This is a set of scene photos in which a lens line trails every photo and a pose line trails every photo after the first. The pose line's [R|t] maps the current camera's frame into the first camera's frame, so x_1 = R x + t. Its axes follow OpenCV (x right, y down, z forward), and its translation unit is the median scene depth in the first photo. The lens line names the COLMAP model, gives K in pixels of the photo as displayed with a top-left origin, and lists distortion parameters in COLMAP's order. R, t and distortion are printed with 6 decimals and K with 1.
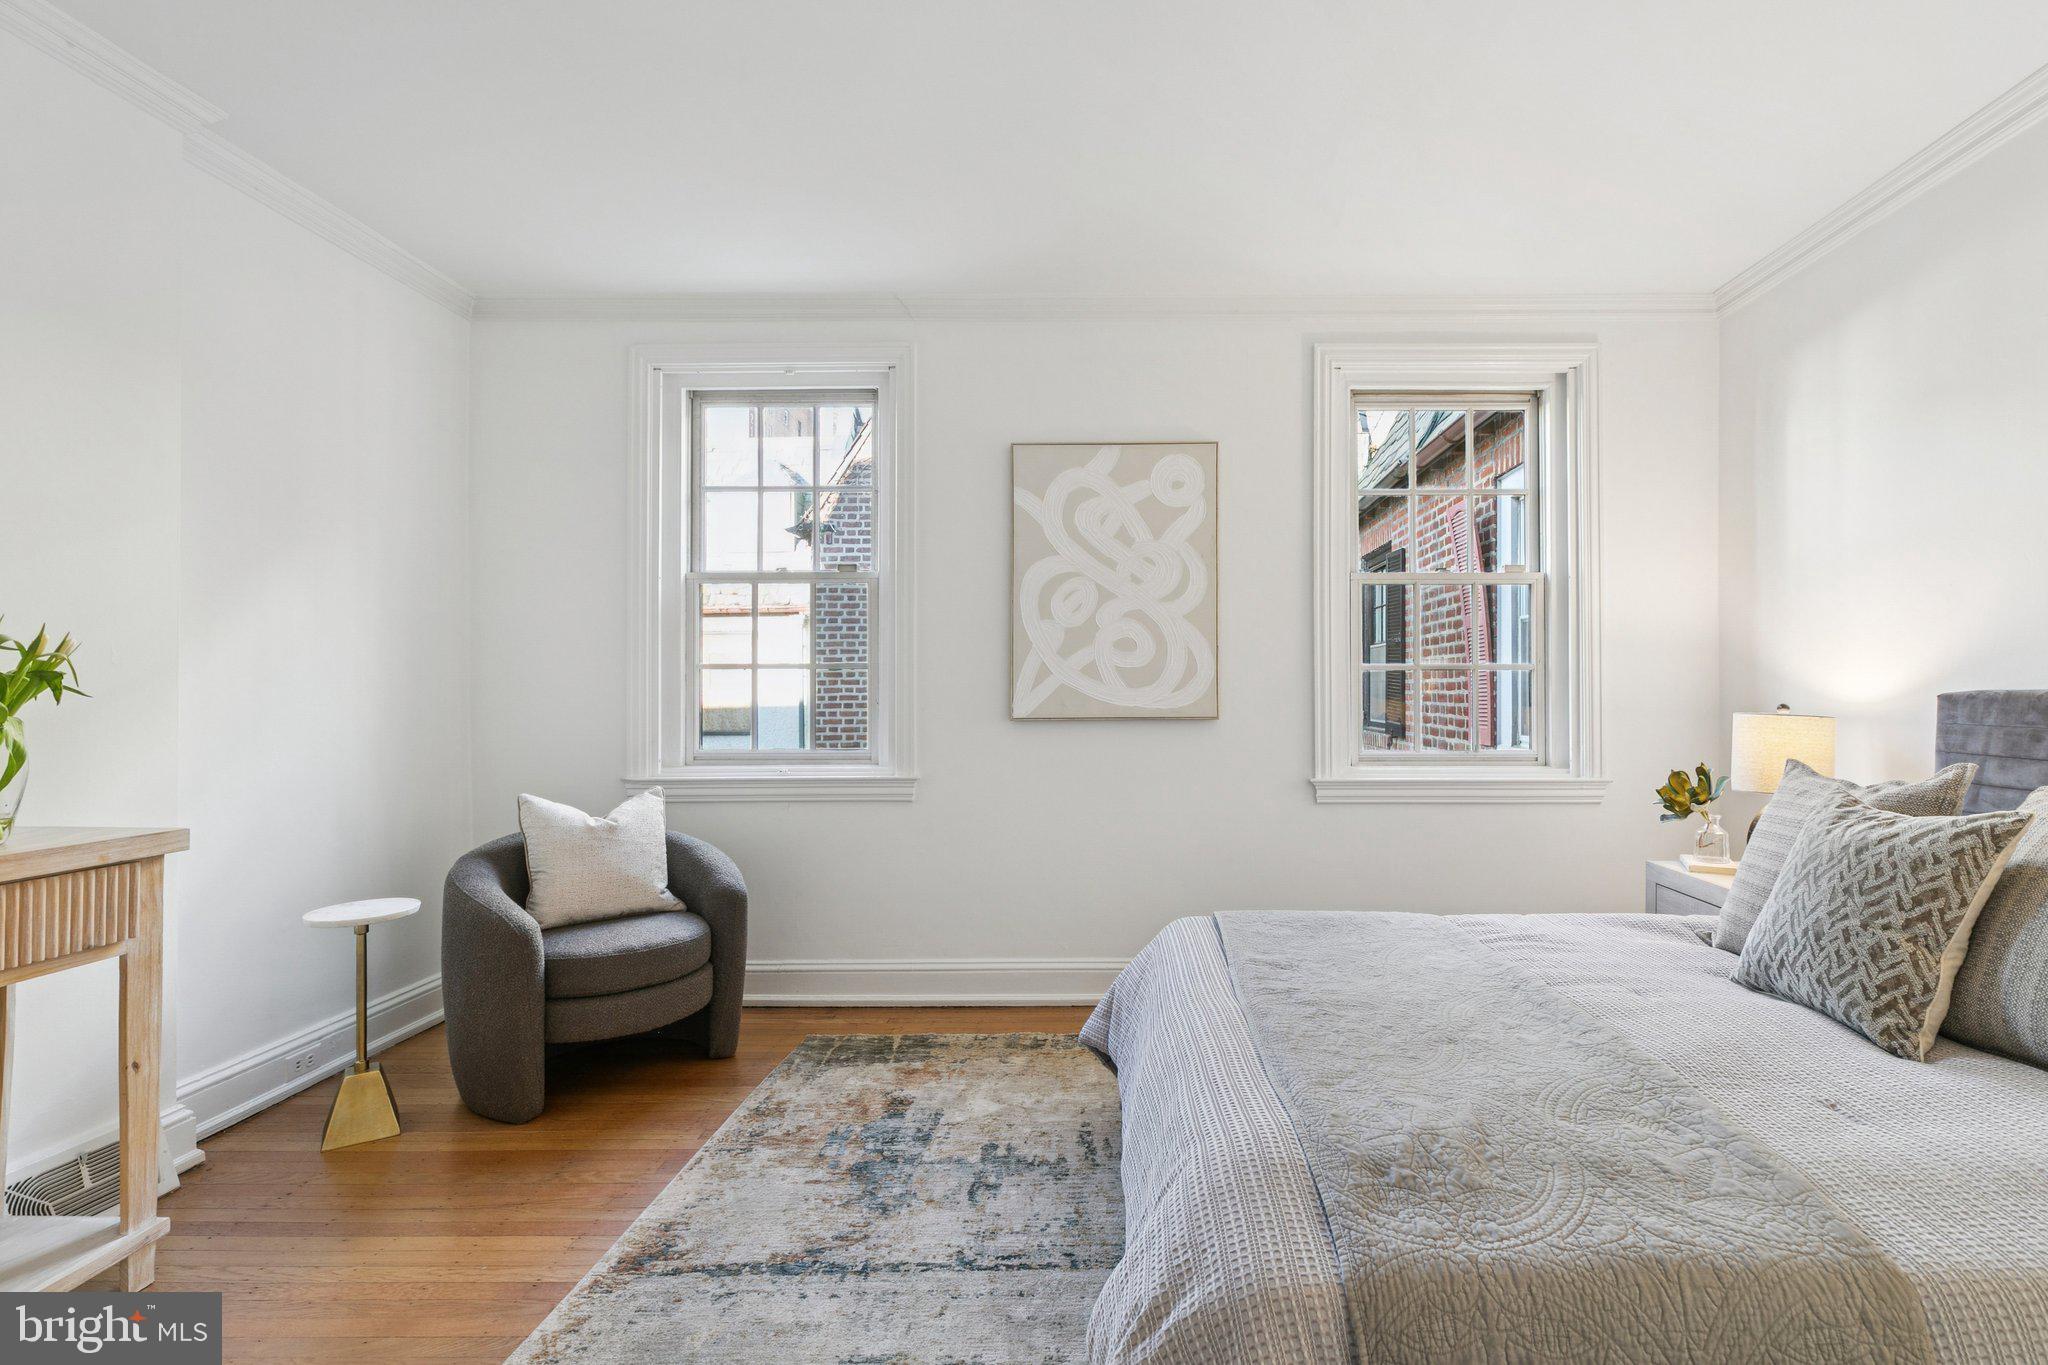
lens RADIAL K [[967.4, 0, 1121.7], [0, 967.4, 677.6], [0, 0, 1]] dist [0.008918, -0.002240]
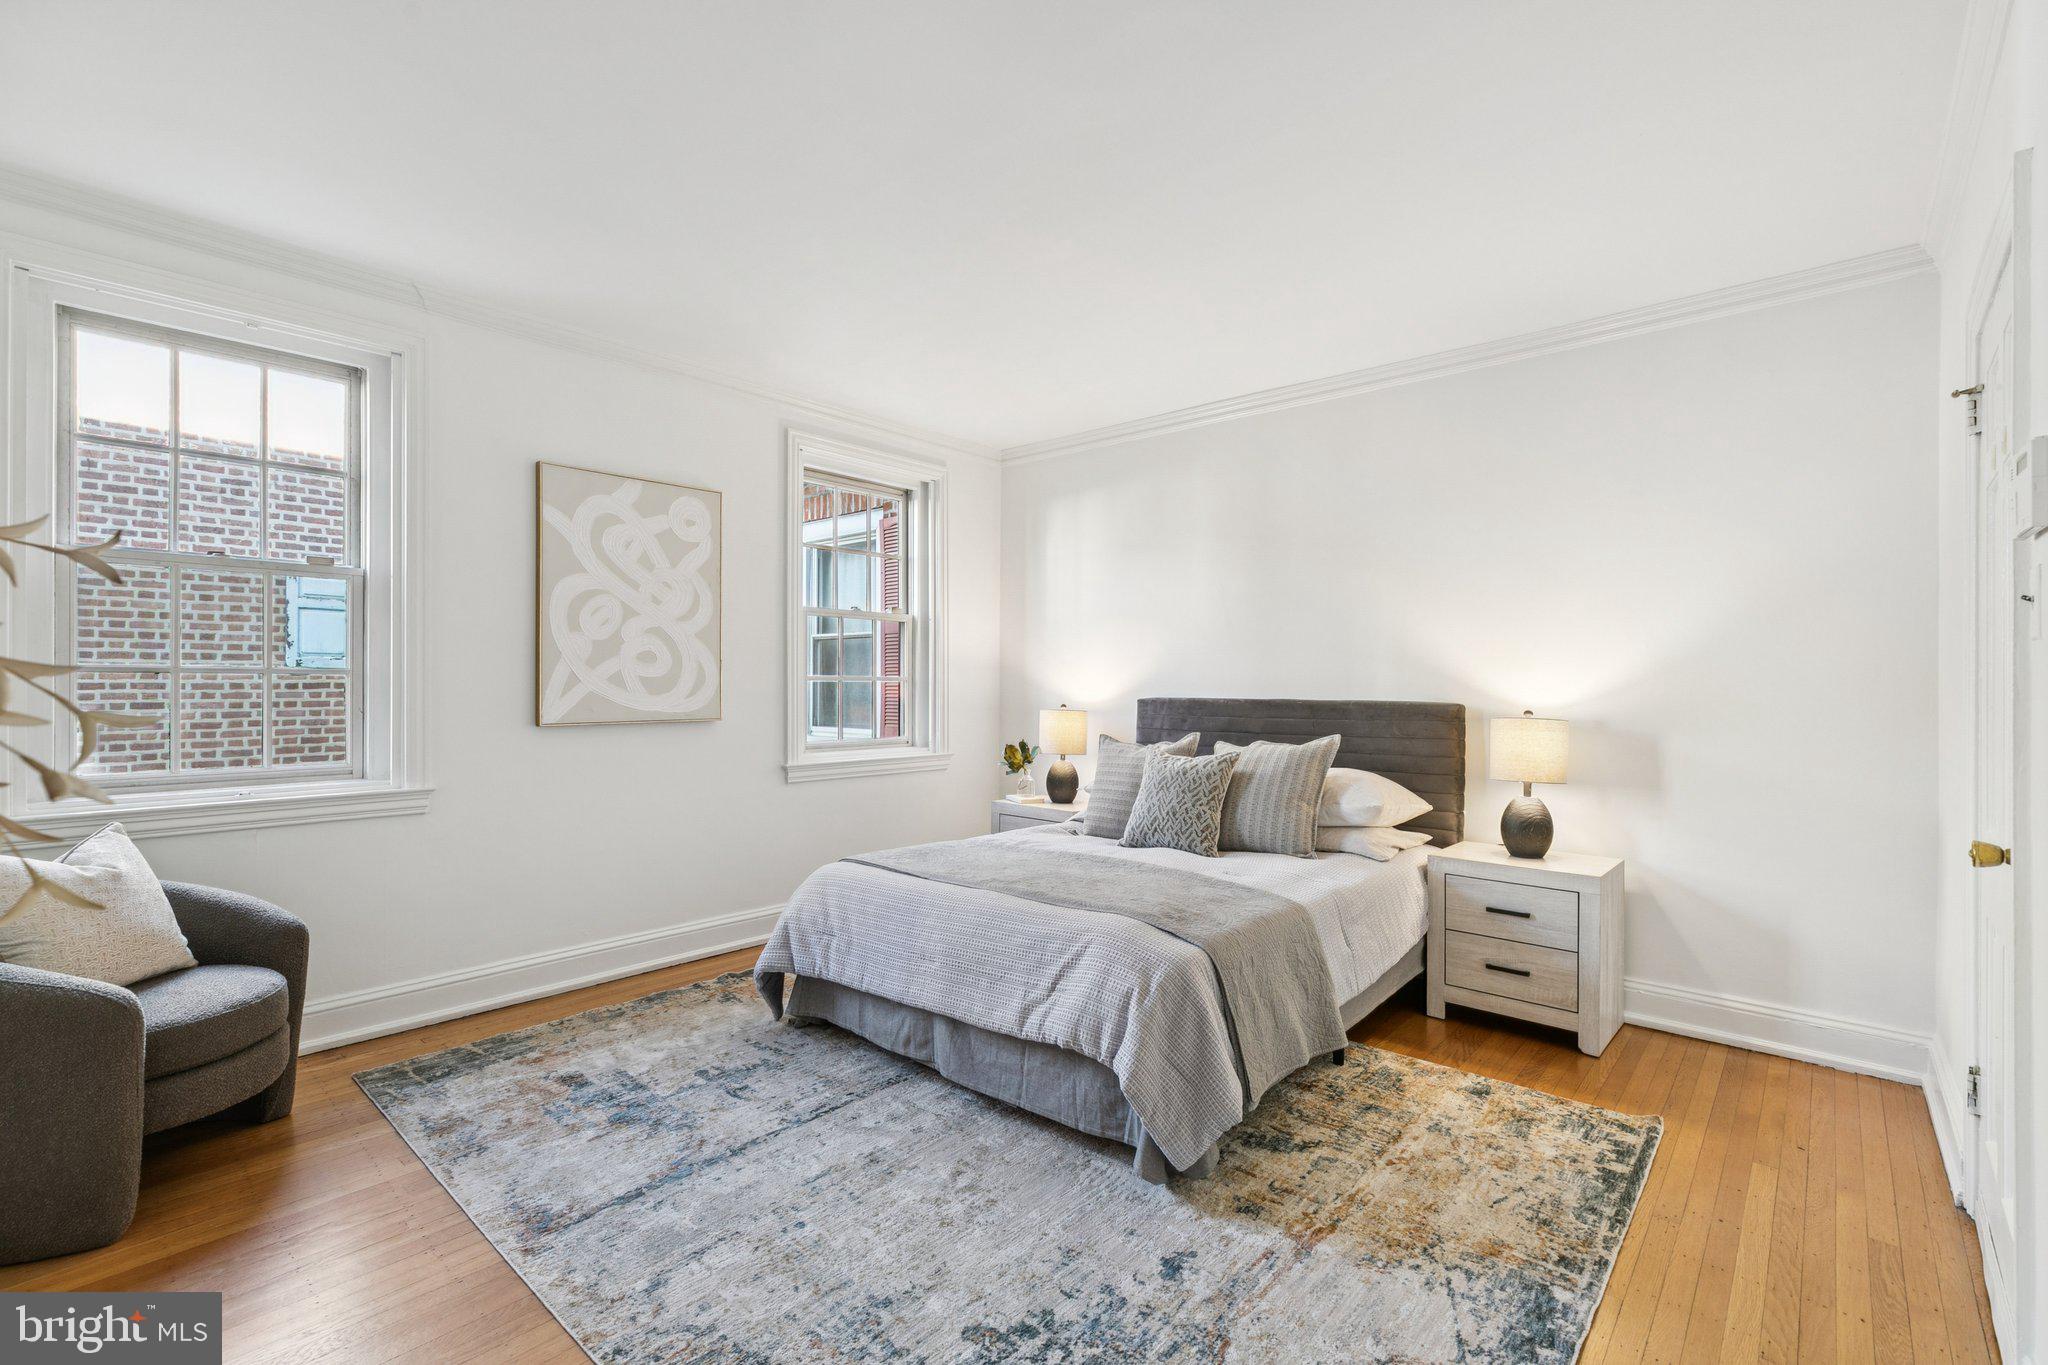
lens RADIAL K [[922.9, 0, 1039.5], [0, 922.9, 673.7], [0, 0, 1]] dist [0.009384, -0.001419]
pose [[0.650598, 0.012152, 0.759325, -0.605472], [-0.022970, 0.999729, 0.003682, -0.033710], [-0.759075, -0.019837, 0.650701, -0.074201]]
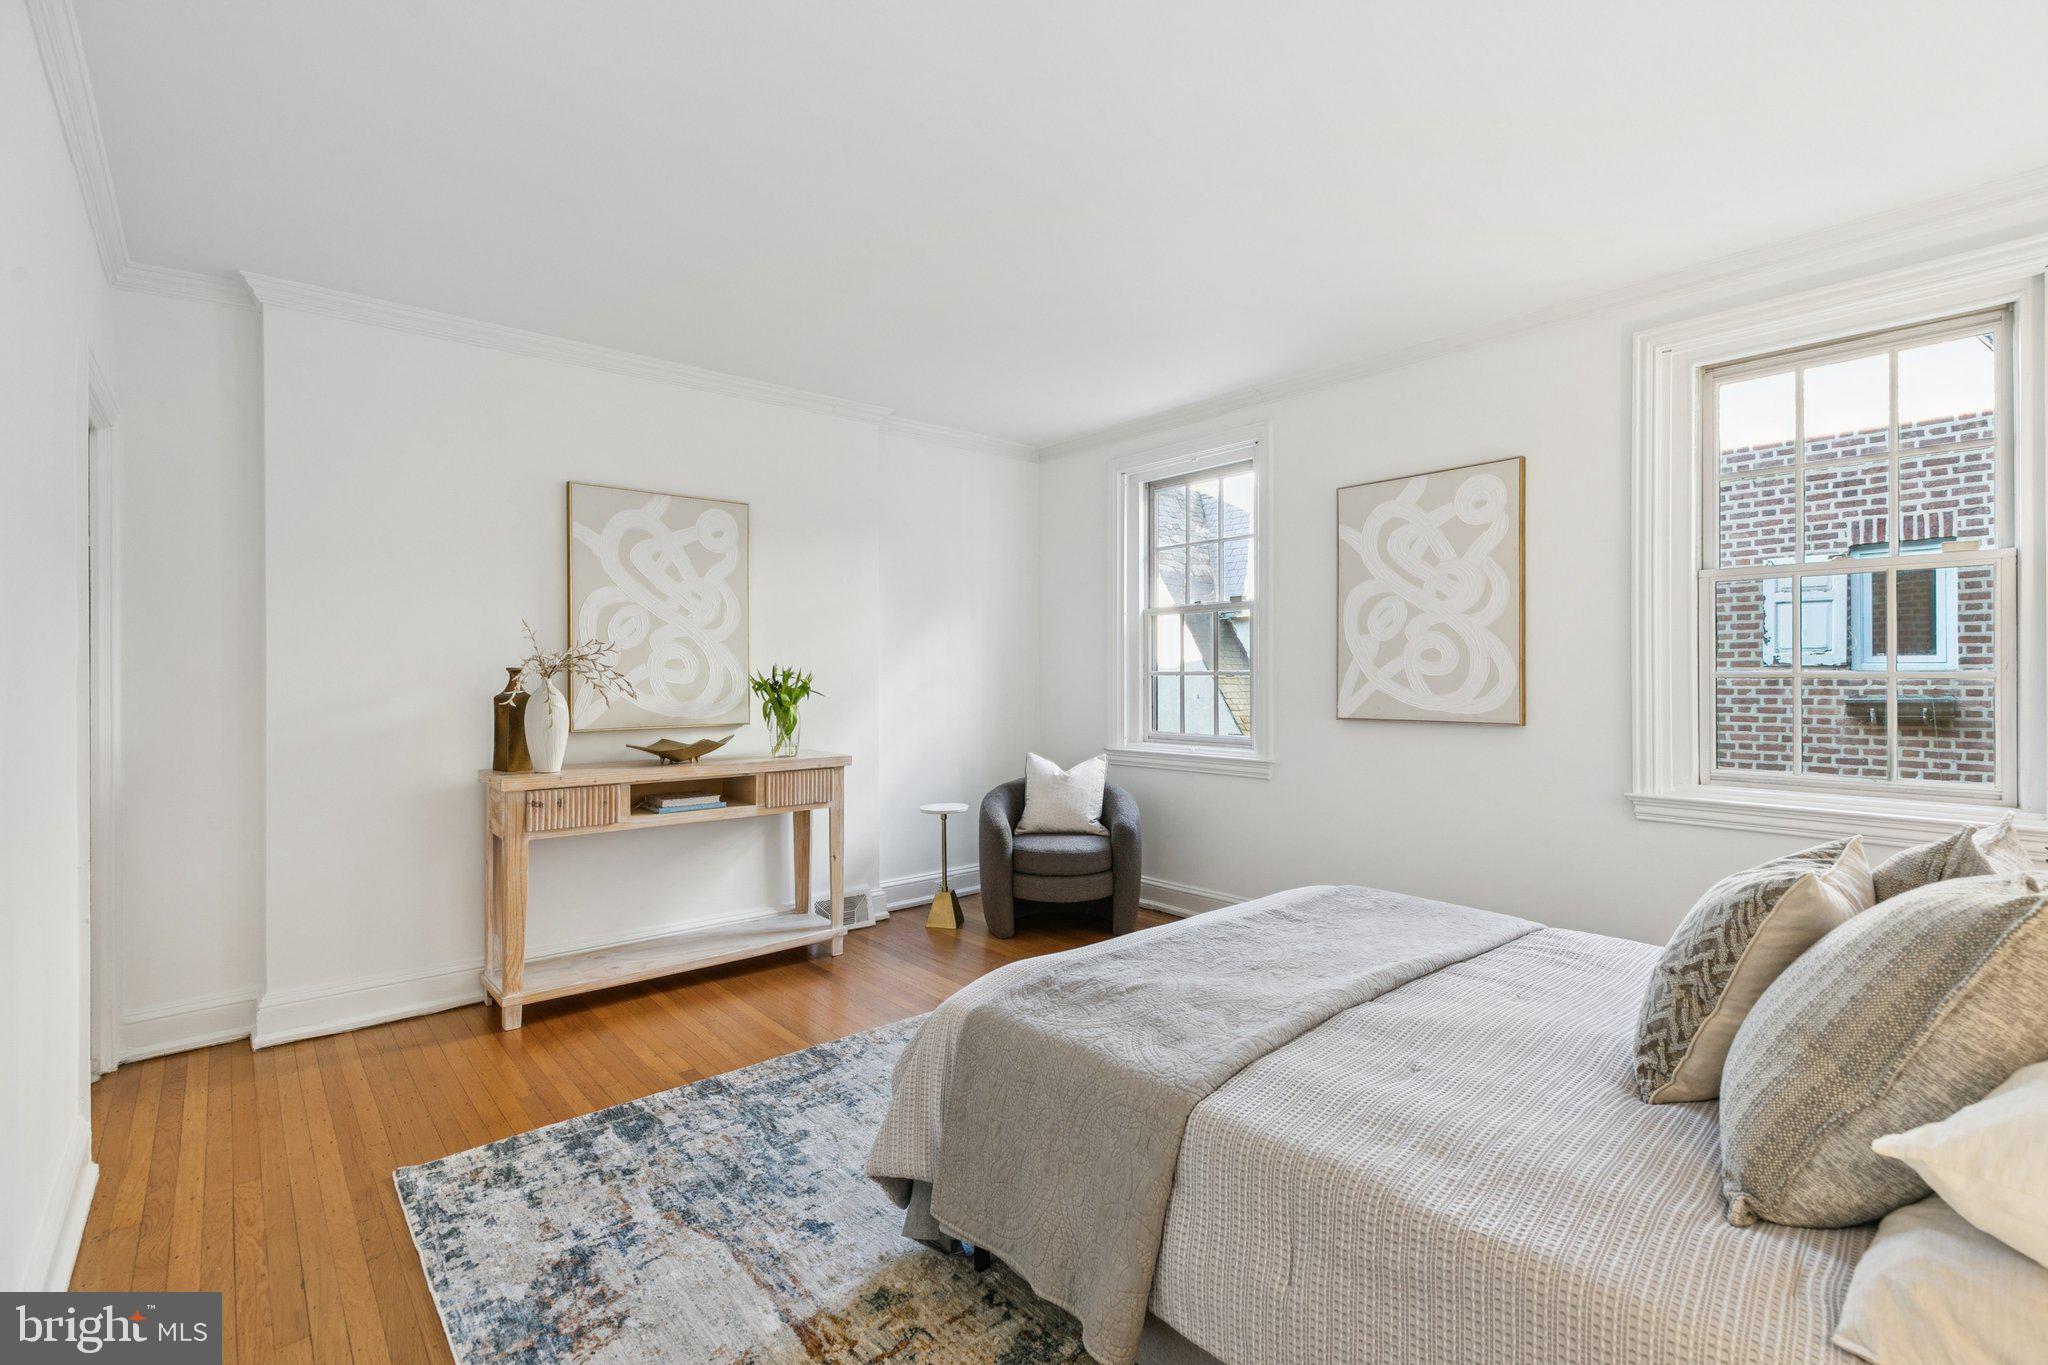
lens RADIAL K [[922.9, 0, 1008.5], [0, 922.9, 669.0], [0, 0, 1]] dist [0.009384, -0.001419]
pose [[0.648717, -0.003227, -0.761023, 0.571929], [0.009516, 0.999947, 0.003871, -0.031395], [0.760970, -0.009753, 0.648713, -0.061767]]
